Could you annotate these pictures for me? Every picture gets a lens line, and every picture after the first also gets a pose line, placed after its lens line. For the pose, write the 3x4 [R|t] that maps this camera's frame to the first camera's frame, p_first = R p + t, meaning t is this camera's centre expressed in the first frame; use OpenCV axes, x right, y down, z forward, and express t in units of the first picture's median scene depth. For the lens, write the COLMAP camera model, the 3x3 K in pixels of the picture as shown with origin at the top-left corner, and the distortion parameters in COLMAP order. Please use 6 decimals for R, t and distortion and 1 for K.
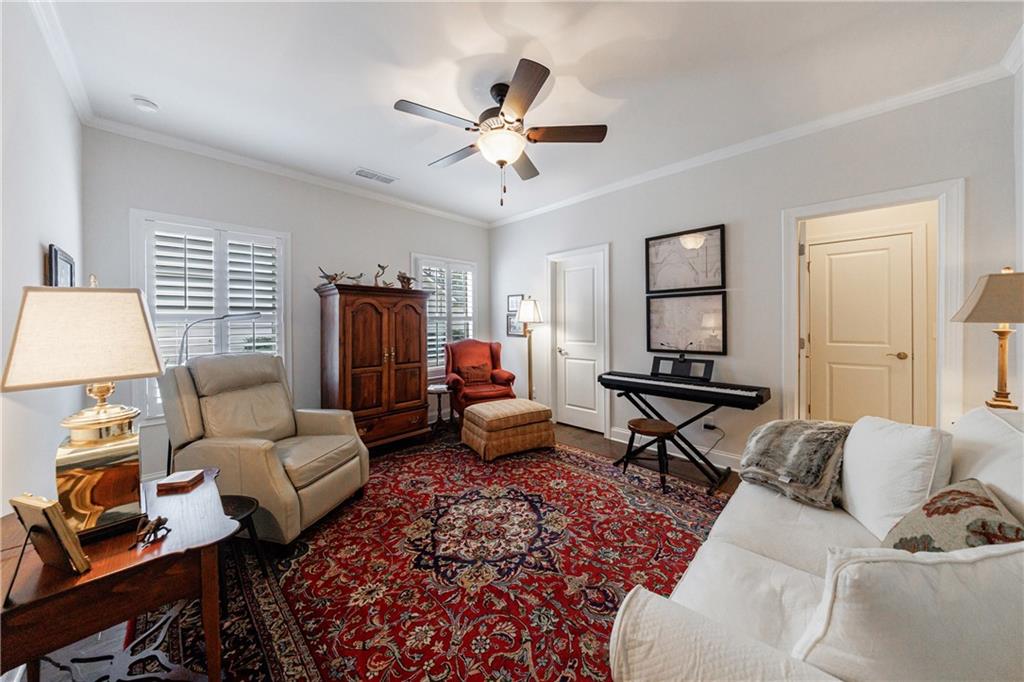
lens RADIAL K [[329.5, 0, 495.7], [0, 329.5, 326.4], [0, 0, 1]] dist [0.000206, -0.000051]
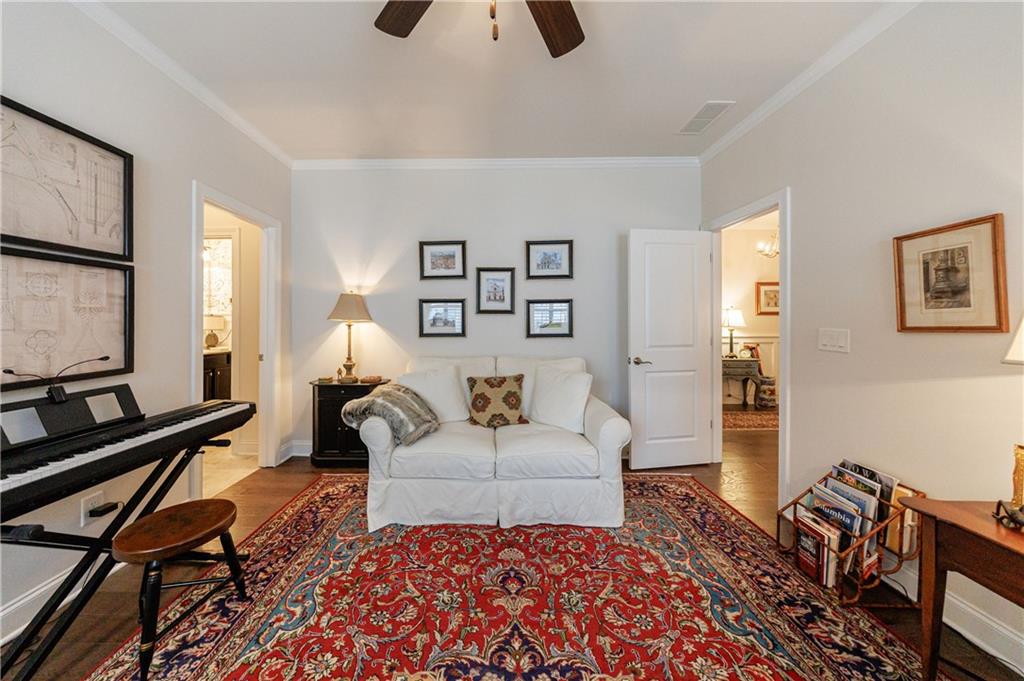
lens RADIAL K [[329.5, 0, 504.3], [0, 329.5, 319.1], [0, 0, 1]] dist [0.000206, -0.000051]
pose [[-0.720683, 0.008620, 0.693211, -0.343109], [0.009740, 0.999950, -0.002308, -0.003158], [-0.693196, 0.005089, -0.720731, 1.527081]]
